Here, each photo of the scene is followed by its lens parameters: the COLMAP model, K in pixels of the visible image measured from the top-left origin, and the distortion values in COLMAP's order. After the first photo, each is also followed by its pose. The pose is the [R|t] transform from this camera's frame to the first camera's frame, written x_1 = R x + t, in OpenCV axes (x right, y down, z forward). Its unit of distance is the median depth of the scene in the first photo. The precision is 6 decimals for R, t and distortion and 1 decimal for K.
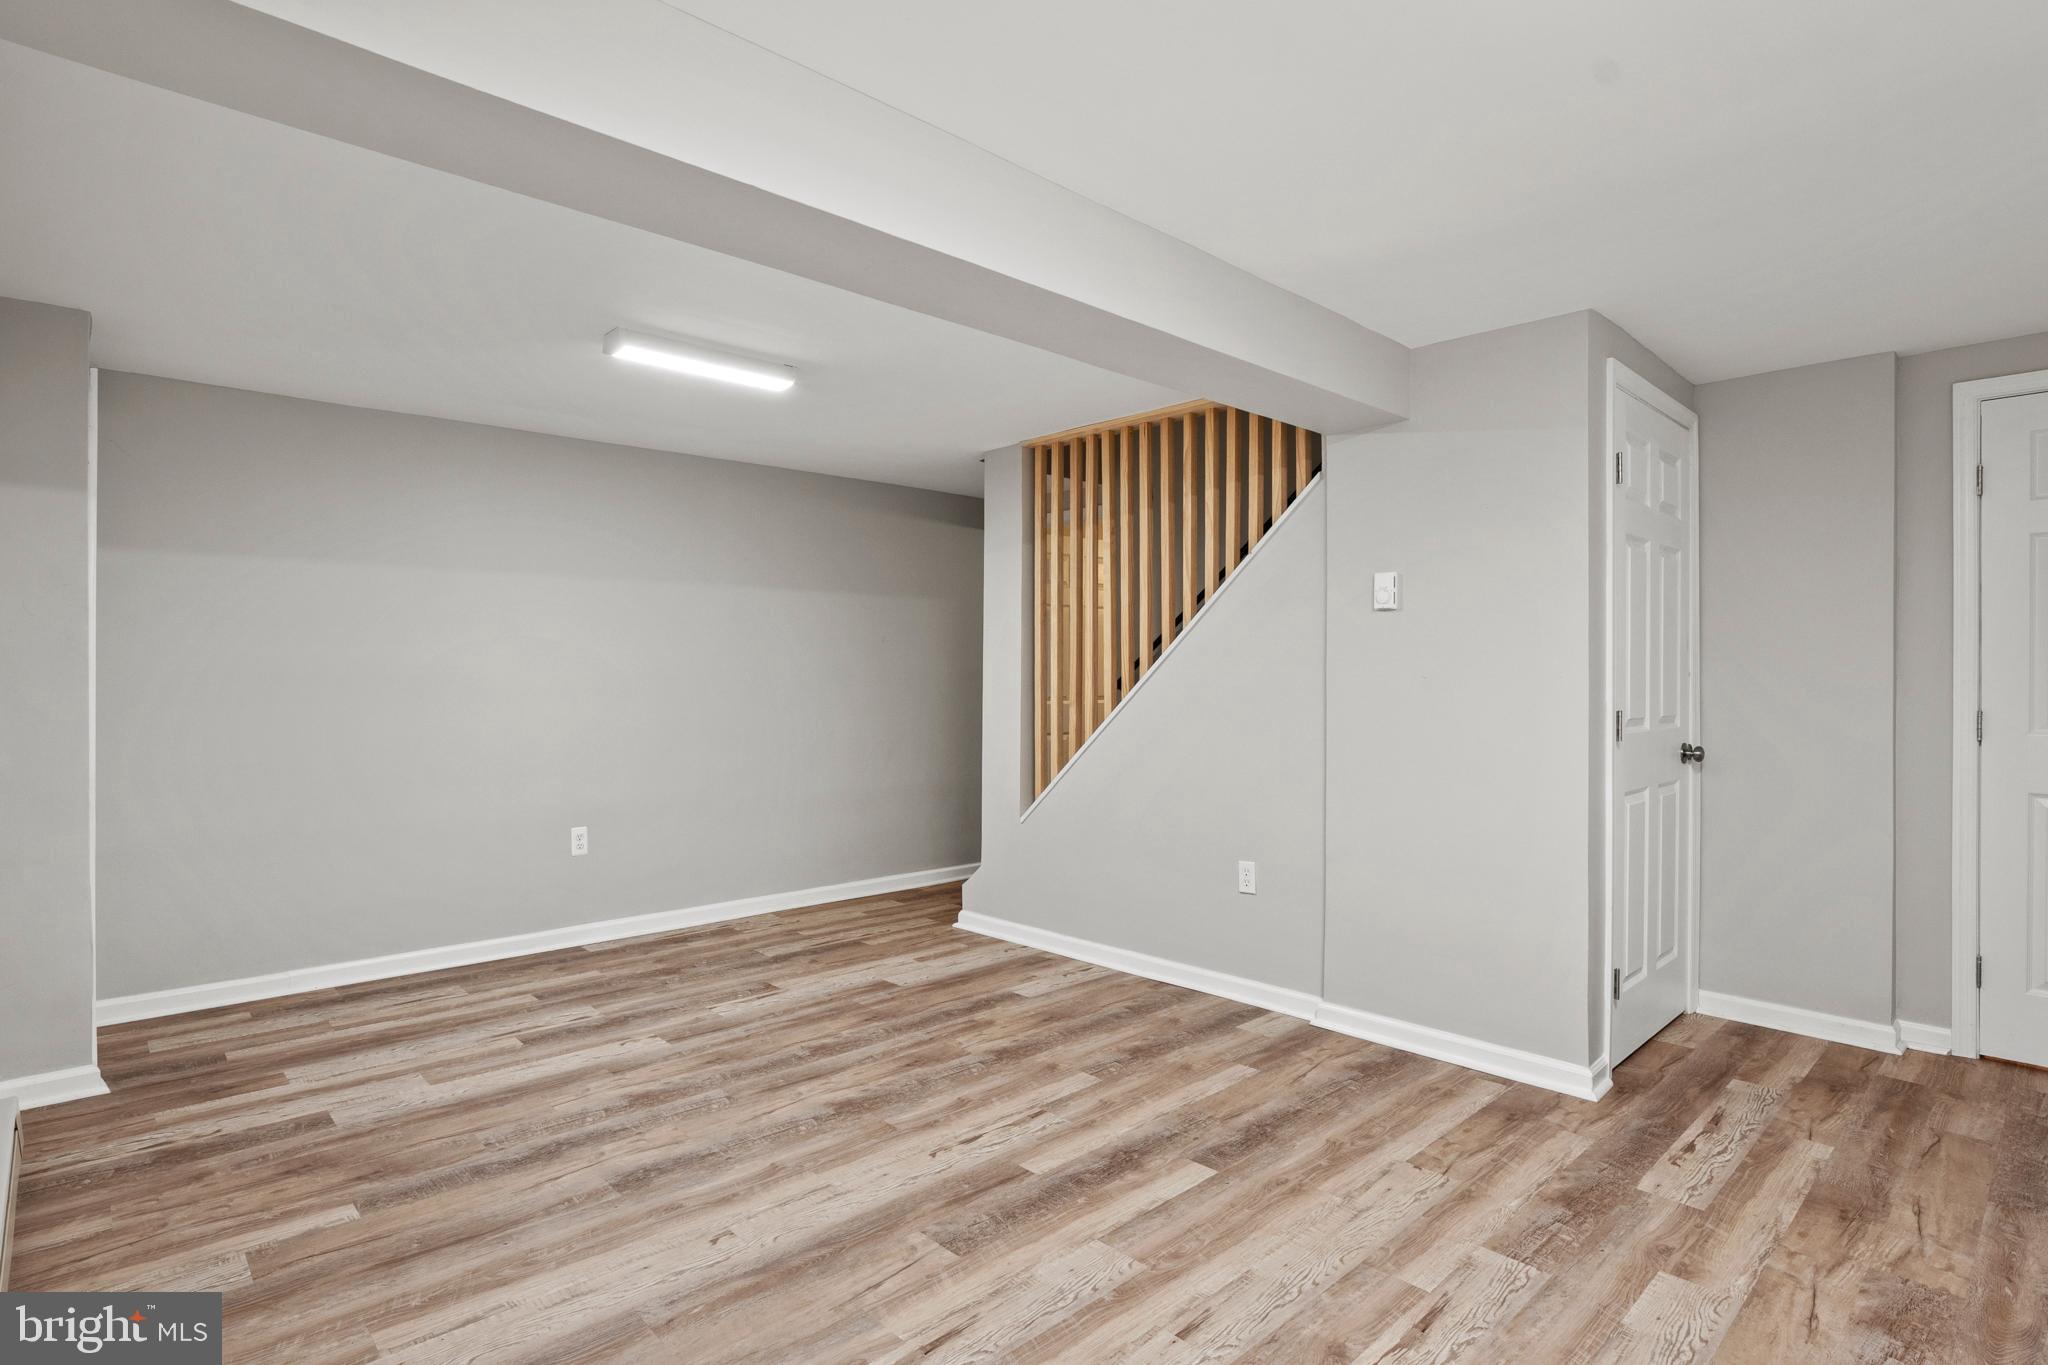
lens RADIAL K [[1030.4, 0, 1016.8], [0, 1030.4, 678.6], [0, 0, 1]] dist [-0.049595, 0.022286]
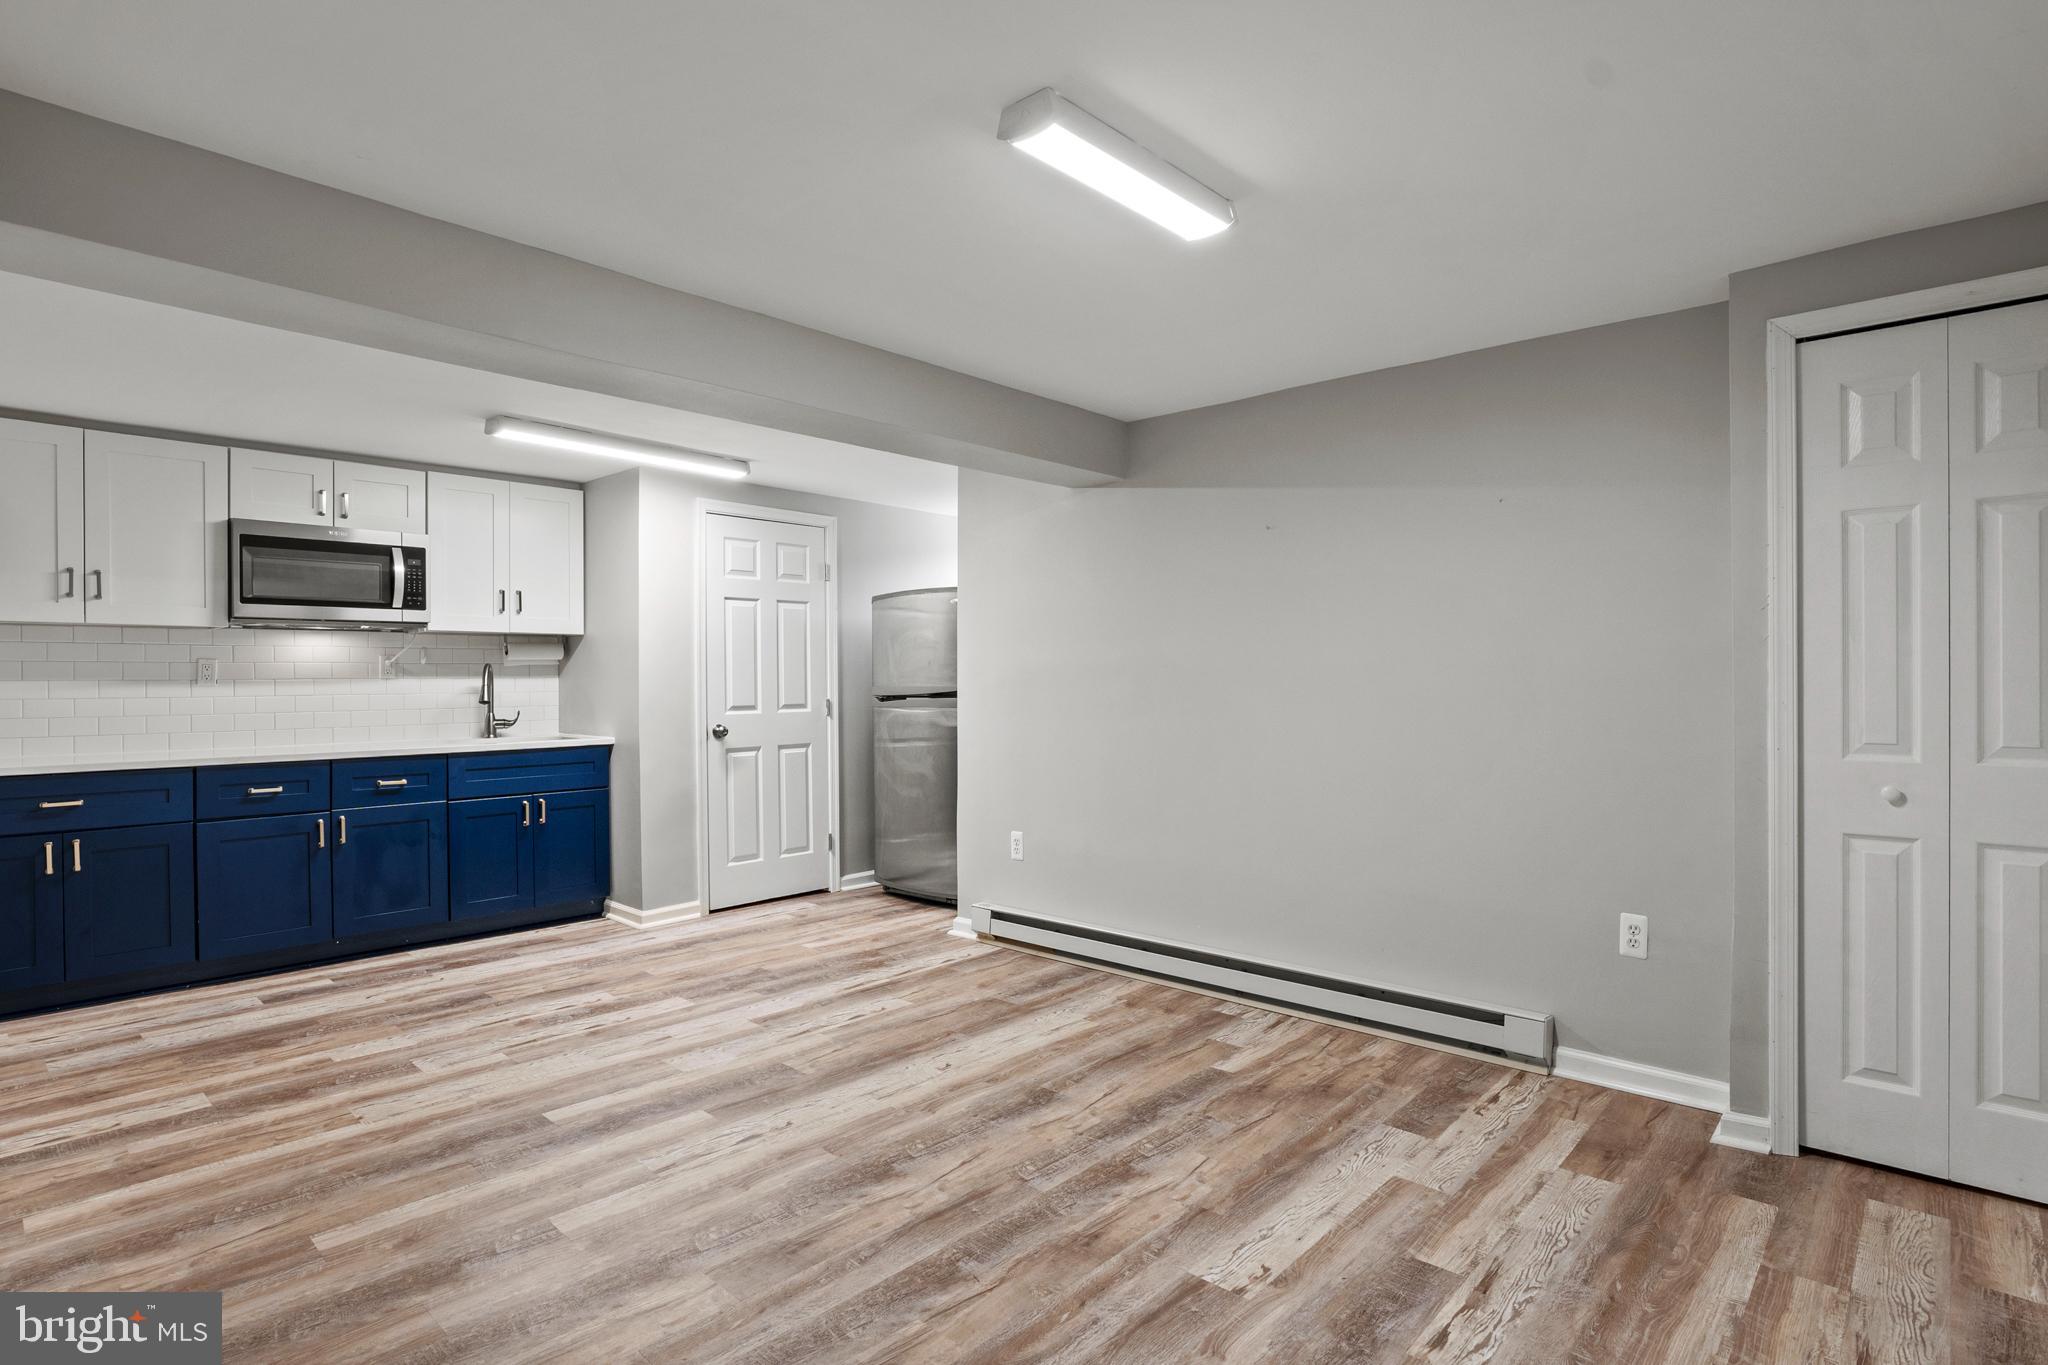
lens RADIAL K [[1030.4, 0, 1016.8], [0, 1030.4, 678.6], [0, 0, 1]] dist [-0.049595, 0.022286]
pose [[-0.997619, 0.002432, -0.068920, -0.225763], [0.002285, 0.999995, 0.002224, -0.007436], [0.068925, 0.002061, -0.997620, 1.893839]]
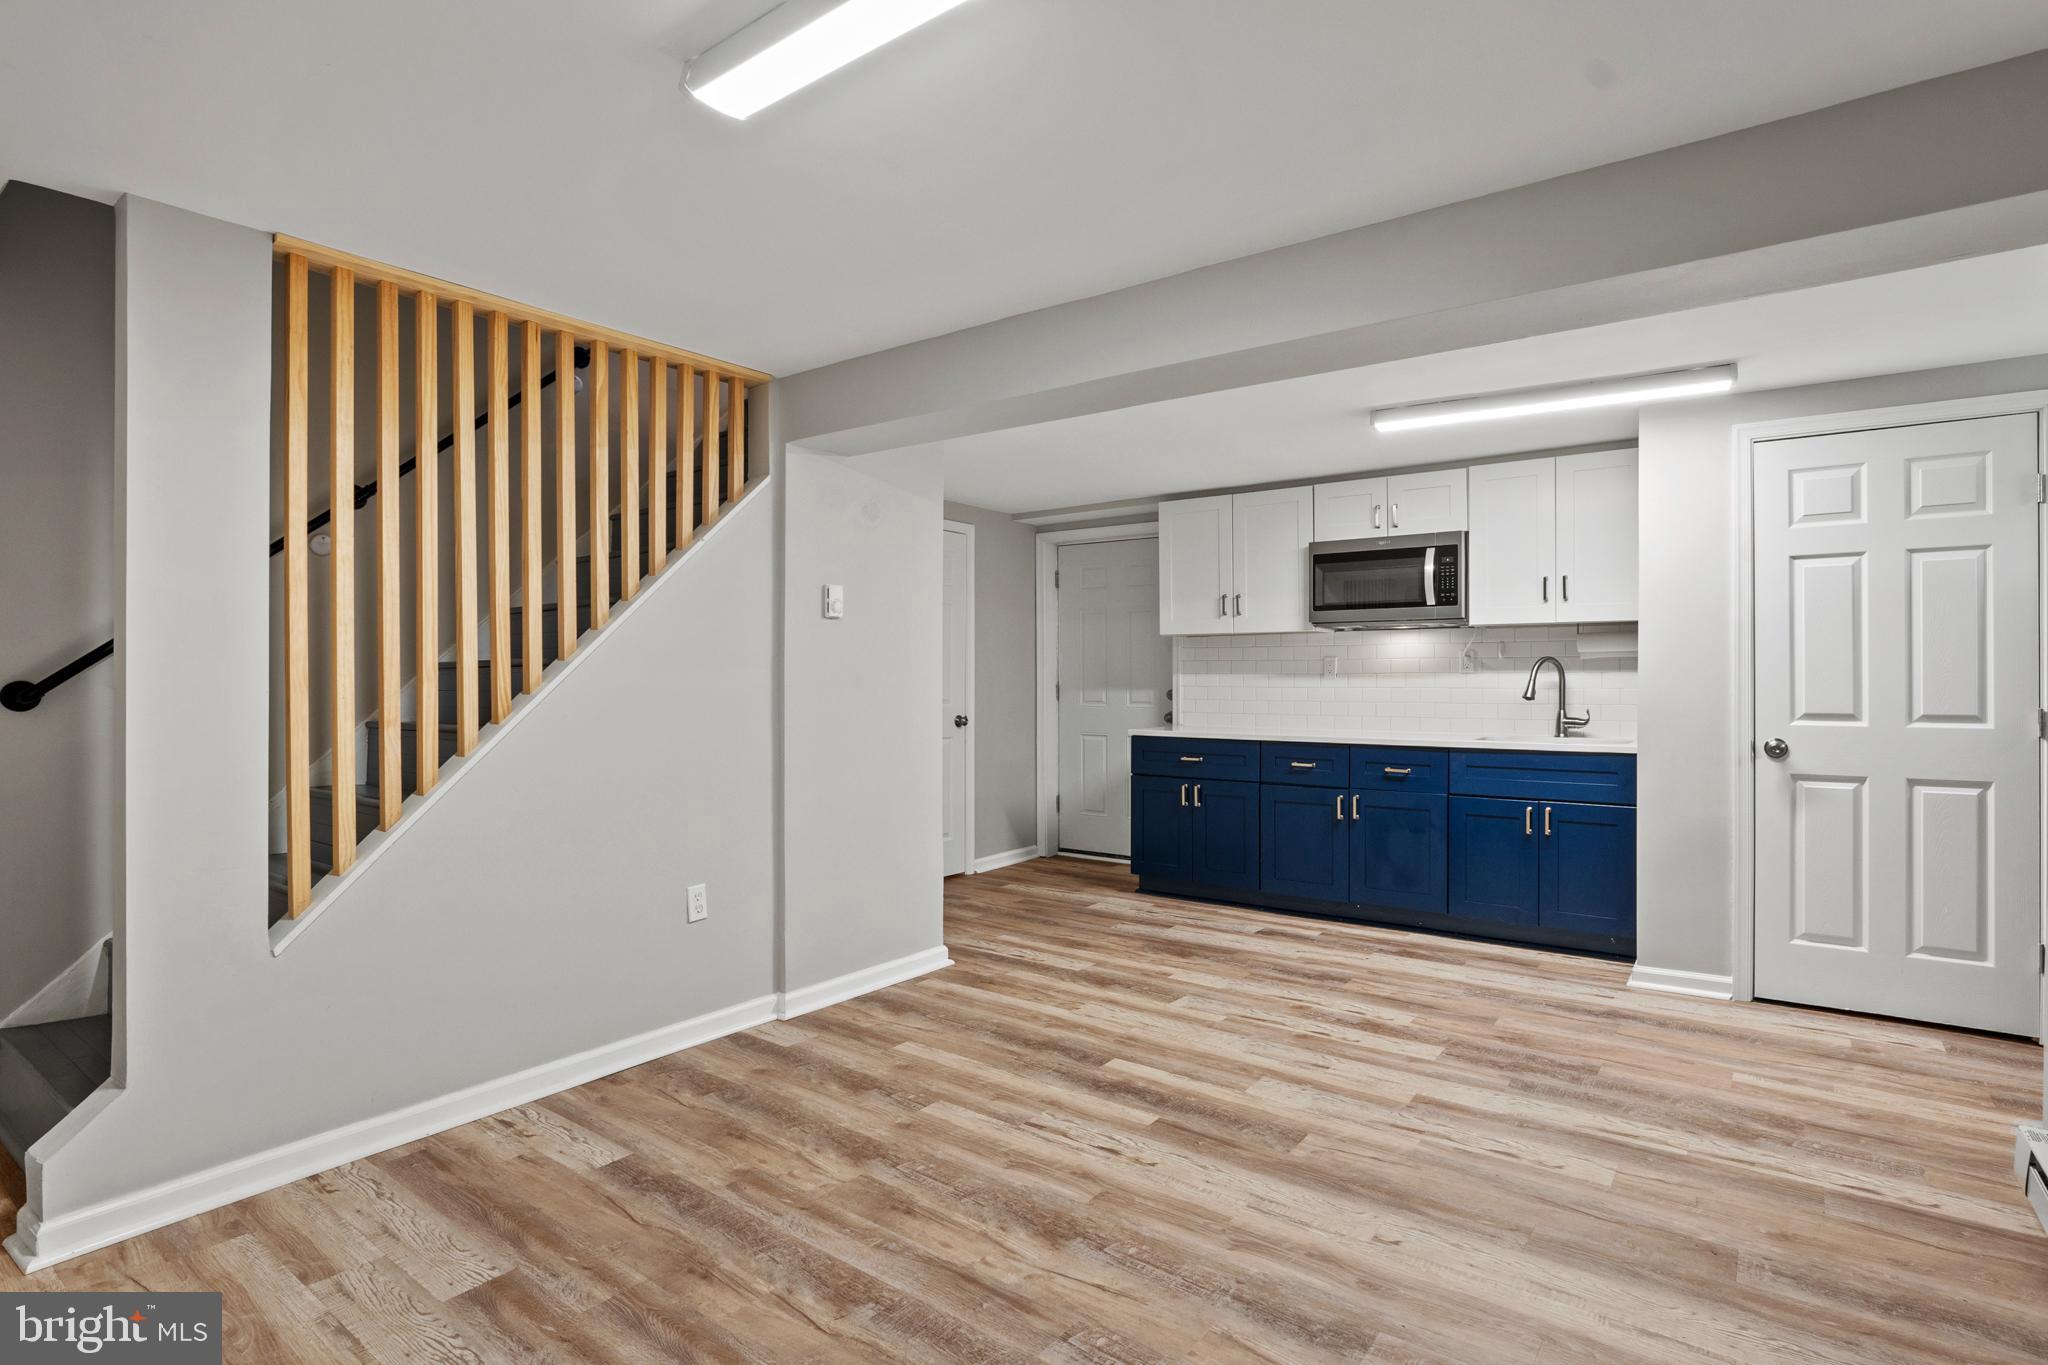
lens RADIAL K [[1030.4, 0, 1016.8], [0, 1030.4, 678.6], [0, 0, 1]] dist [-0.049595, 0.022286]
pose [[-0.167868, -0.003341, 0.985804, -0.925455], [0.001120, 0.999993, 0.003580, -0.003285], [-0.985809, 0.001706, -0.167863, 1.166960]]
